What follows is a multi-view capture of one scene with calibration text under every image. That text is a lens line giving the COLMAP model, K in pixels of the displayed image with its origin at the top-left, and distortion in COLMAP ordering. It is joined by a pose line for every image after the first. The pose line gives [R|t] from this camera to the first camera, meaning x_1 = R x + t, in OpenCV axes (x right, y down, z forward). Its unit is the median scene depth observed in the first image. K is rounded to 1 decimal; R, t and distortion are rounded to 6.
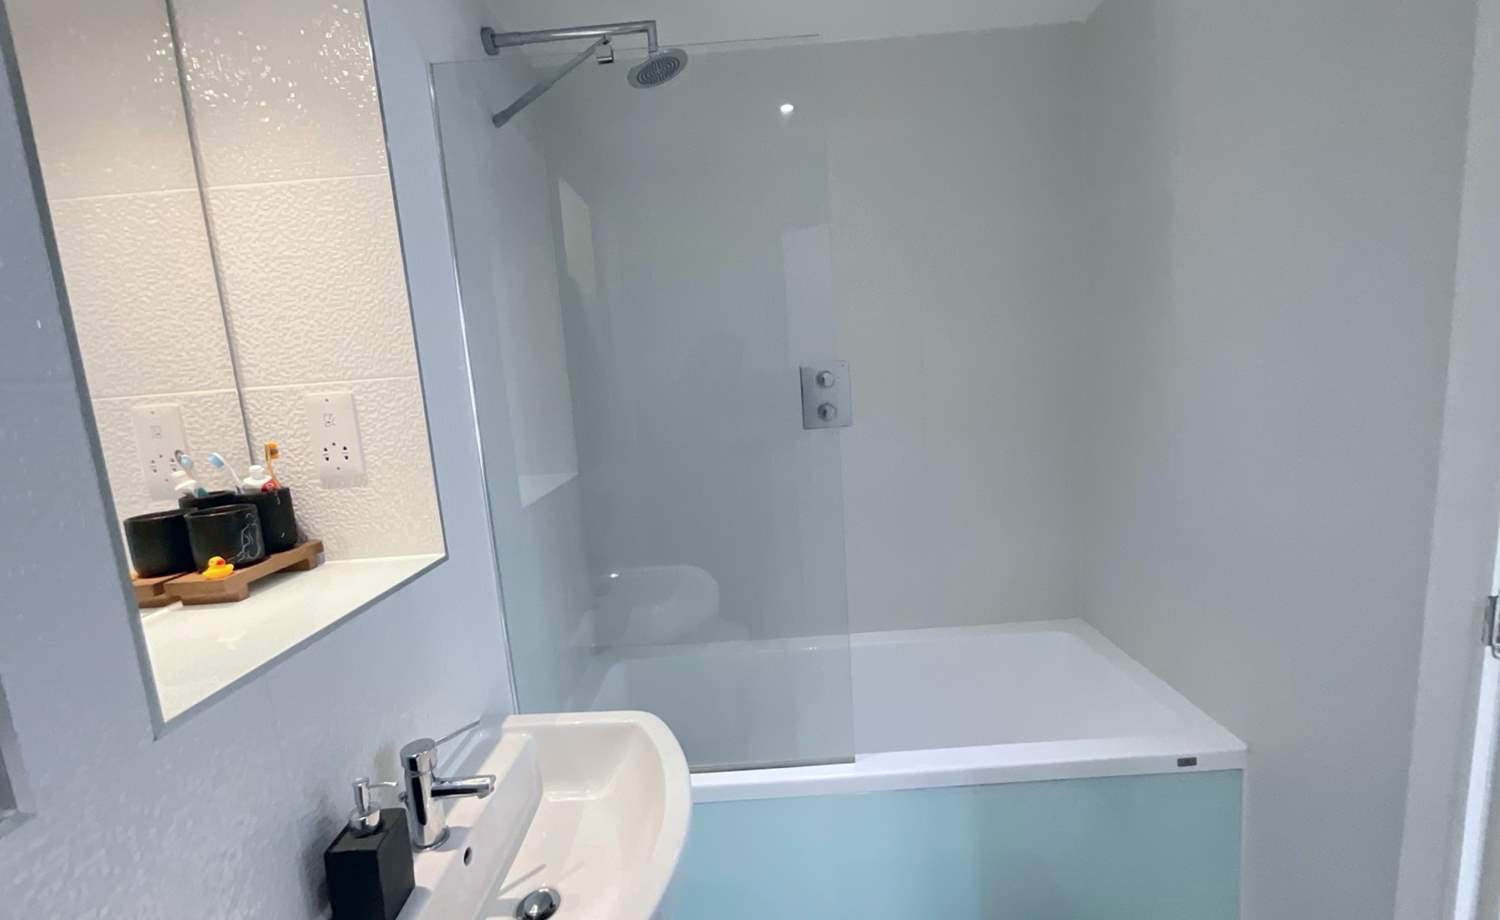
lens RADIAL K [[607.0, 0, 748.4], [0, 607.0, 458.8], [0, 0, 1]] dist [-0.002998, 0.000177]
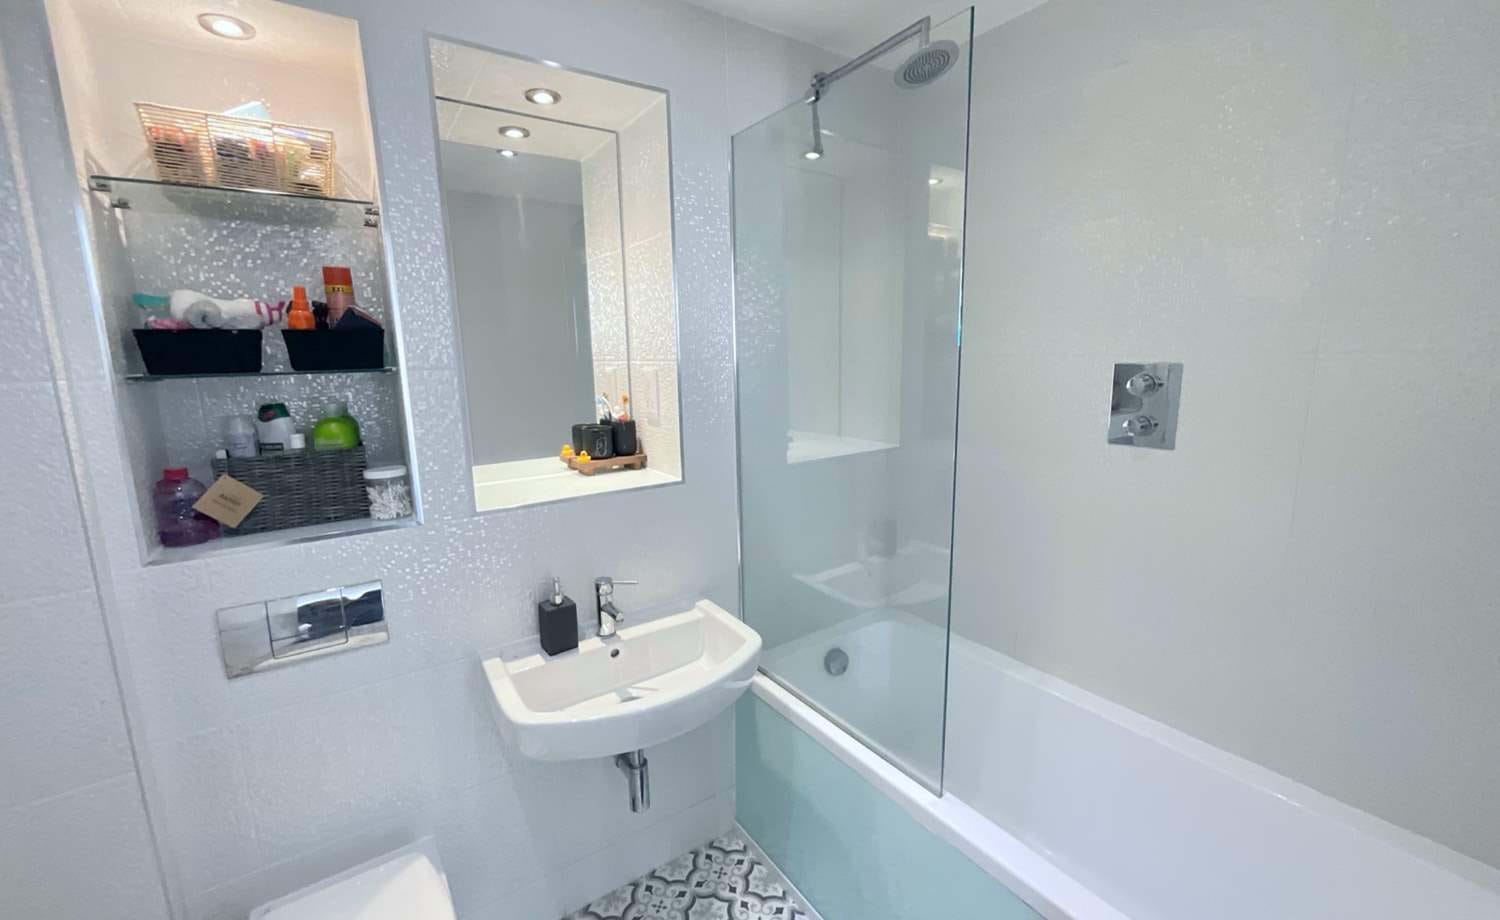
lens RADIAL K [[607.0, 0, 748.4], [0, 607.0, 458.8], [0, 0, 1]] dist [-0.002998, 0.000177]
pose [[0.581935, 0.202247, -0.787685, 0.800370], [-0.137950, 0.979095, 0.149477, -0.146645], [0.801449, 0.021675, 0.597670, 0.226491]]
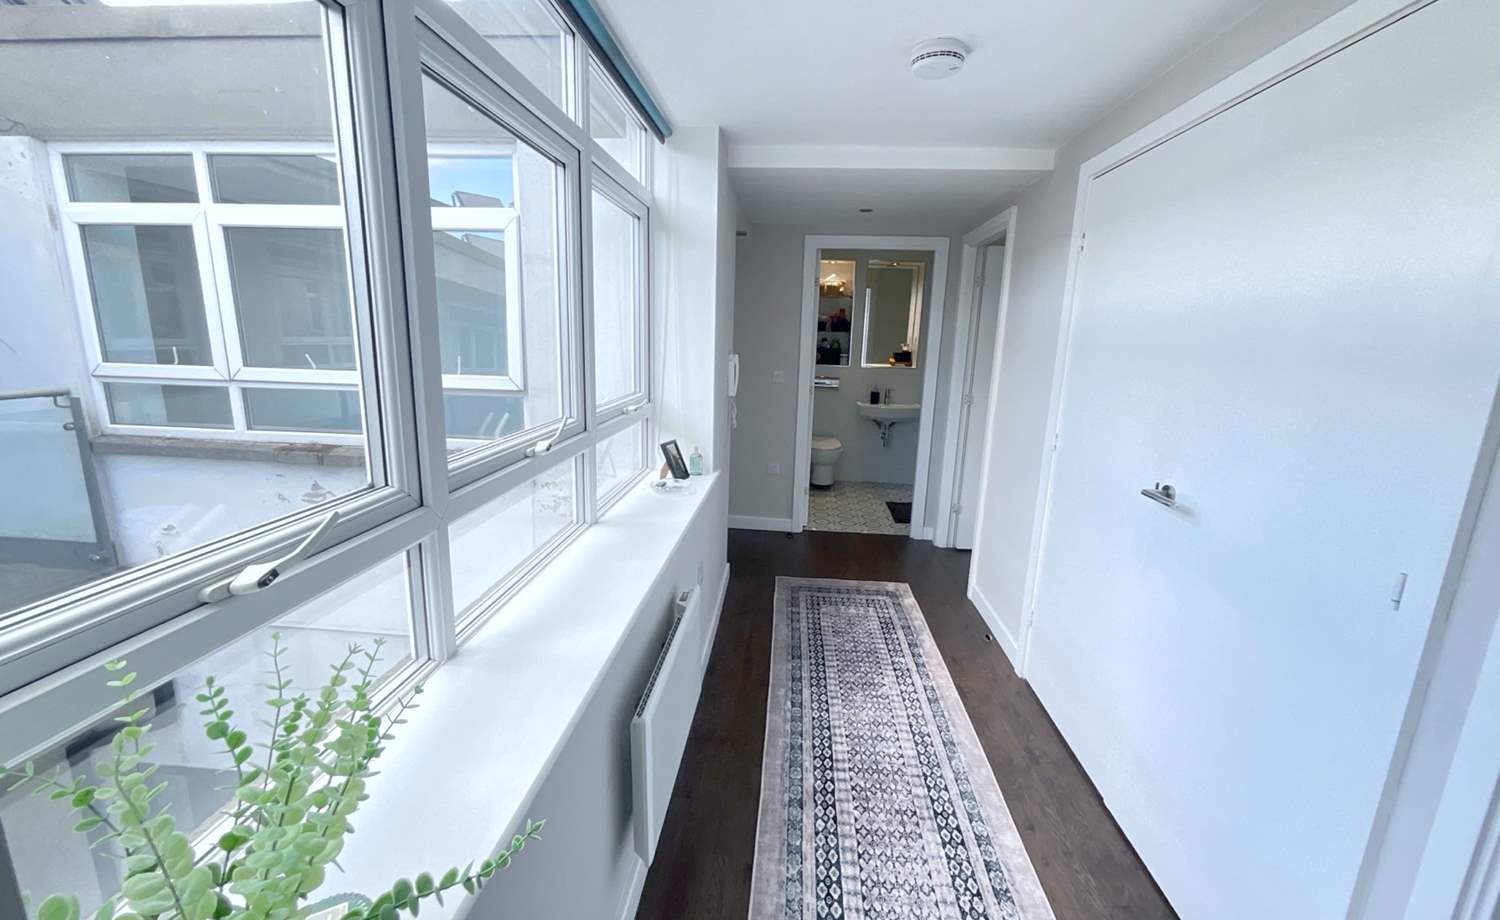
lens RADIAL K [[607.0, 0, 748.4], [0, 607.0, 458.8], [0, 0, 1]] dist [-0.002998, 0.000177]
pose [[-0.067017, 0.273836, -0.959439, 4.777565], [-0.163572, 0.945575, 0.281305, -0.332742], [0.984253, 0.175789, -0.018577, -0.191211]]
